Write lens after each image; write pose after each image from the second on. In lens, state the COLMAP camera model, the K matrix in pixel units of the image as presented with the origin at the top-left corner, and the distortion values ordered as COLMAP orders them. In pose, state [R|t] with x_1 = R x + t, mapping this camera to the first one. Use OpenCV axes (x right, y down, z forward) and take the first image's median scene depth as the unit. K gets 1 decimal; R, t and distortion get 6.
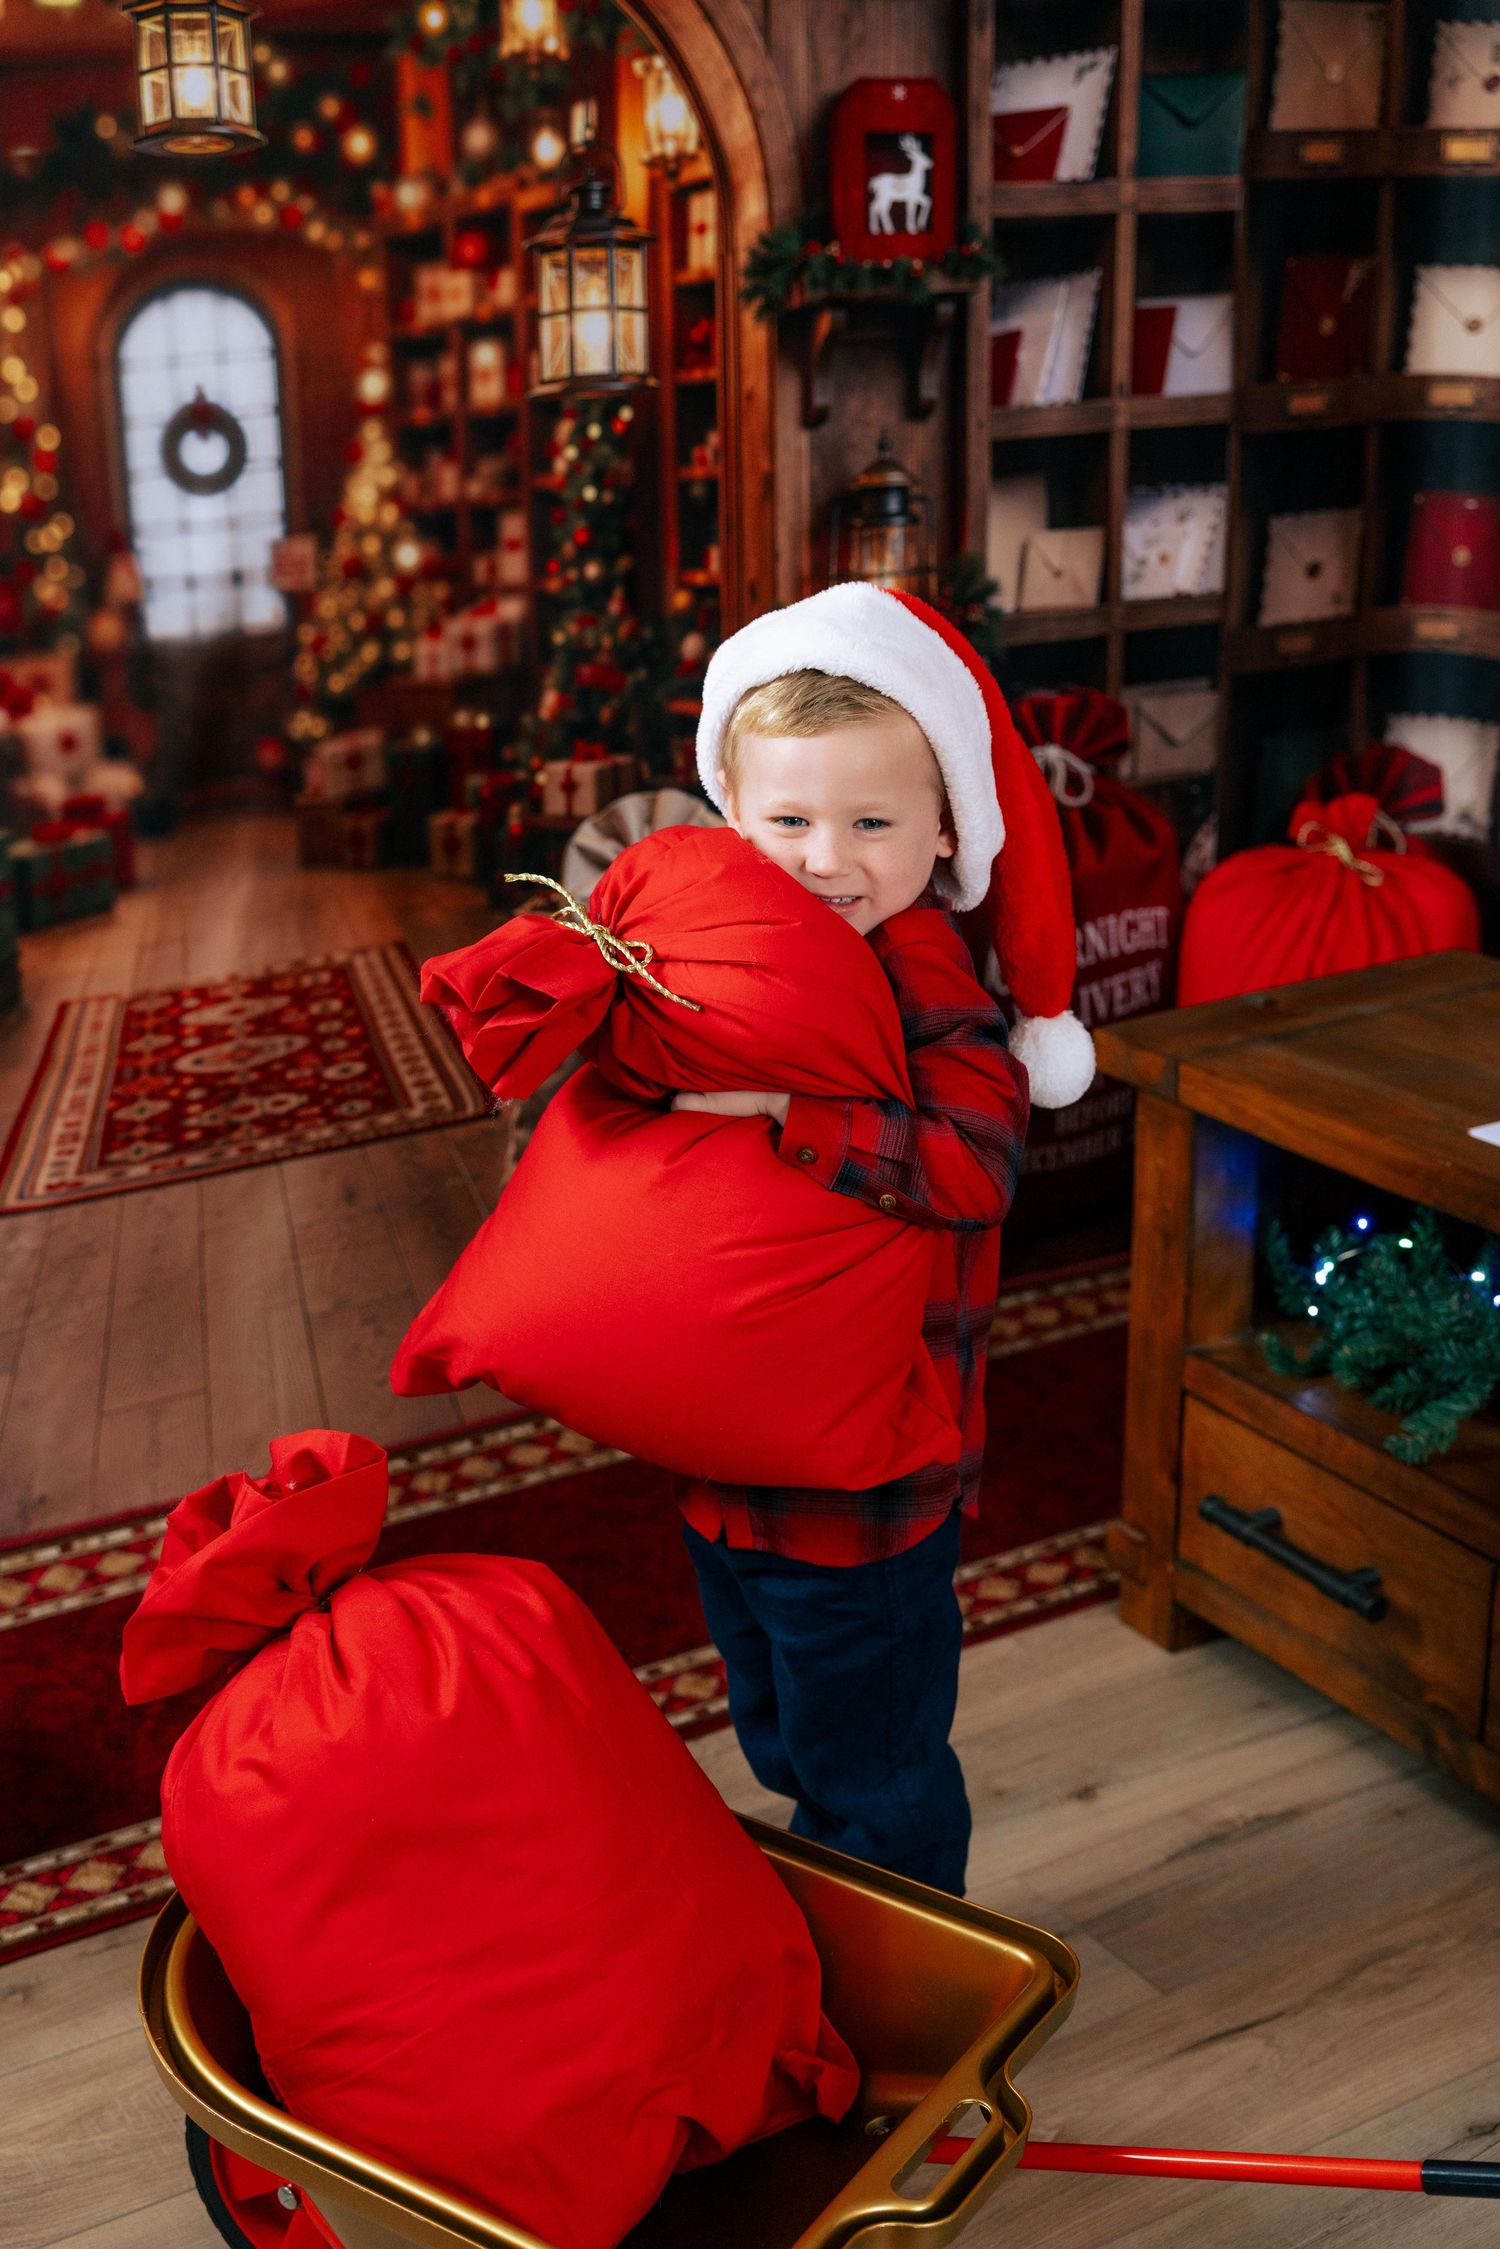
lens RADIAL K [[2861.0, 0, 745.0], [0, 2861.0, 1131.4], [0, 0, 1]] dist [0.007371, 0.000000]
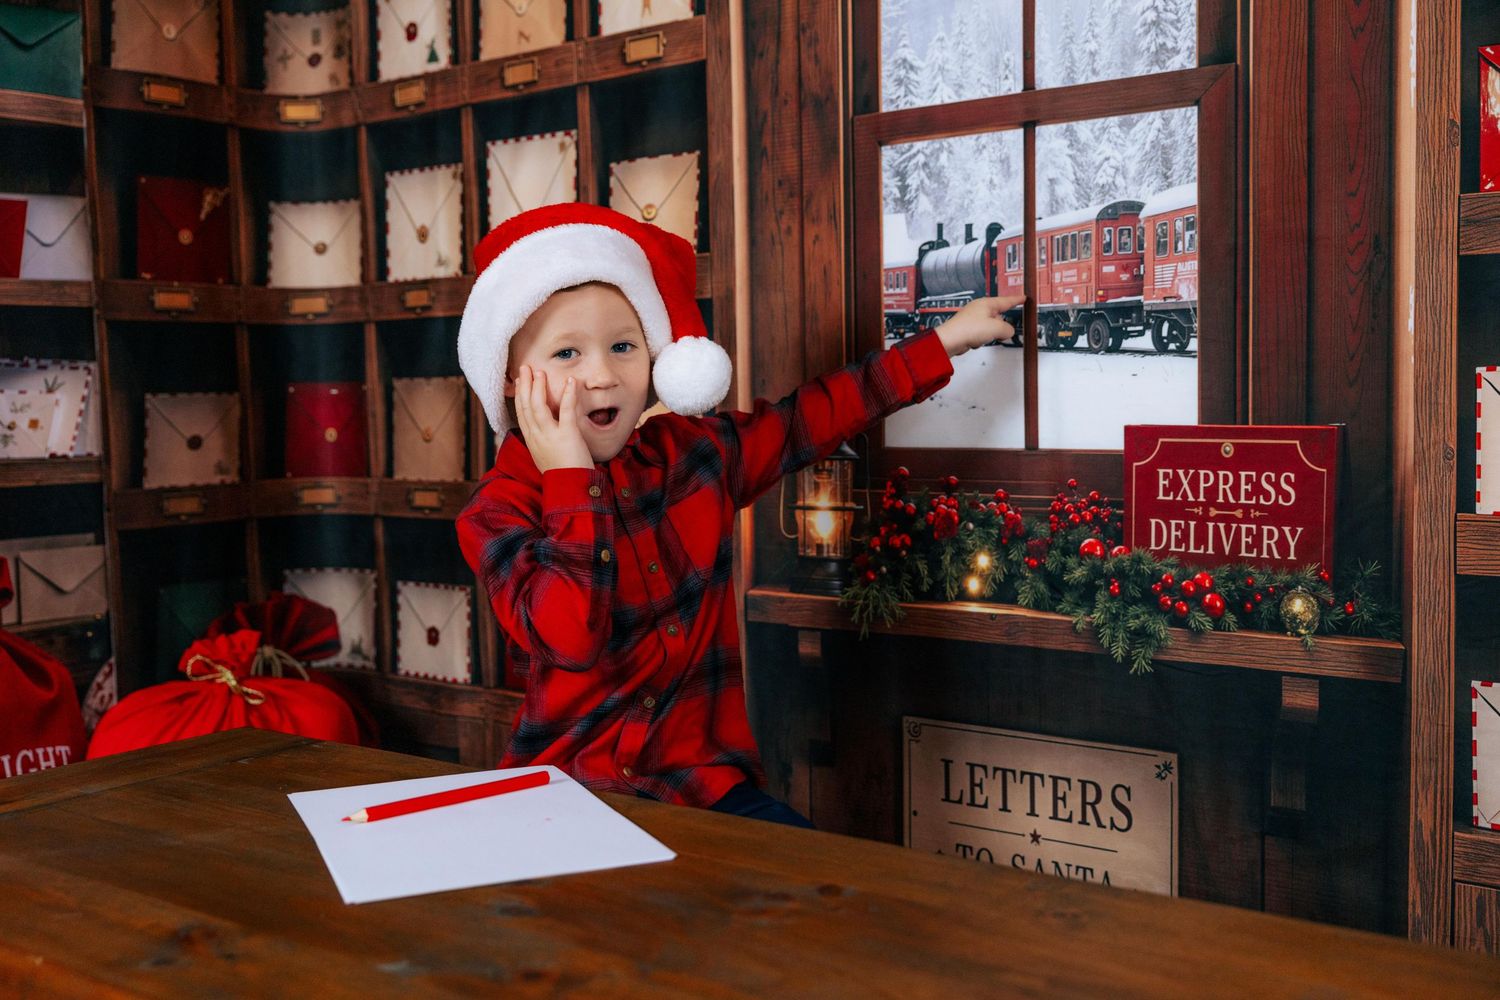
lens RADIAL K [[1650.7, 0, 746.4], [0, 1650.7, 502.8], [0, 0, 1]] dist [0.015670, 0.000000]
pose [[0.933040, -0.031360, 0.358403, 0.167706], [0.124483, 0.962802, -0.239825, 0.016278], [-0.337550, 0.268381, 0.902237, 0.328651]]
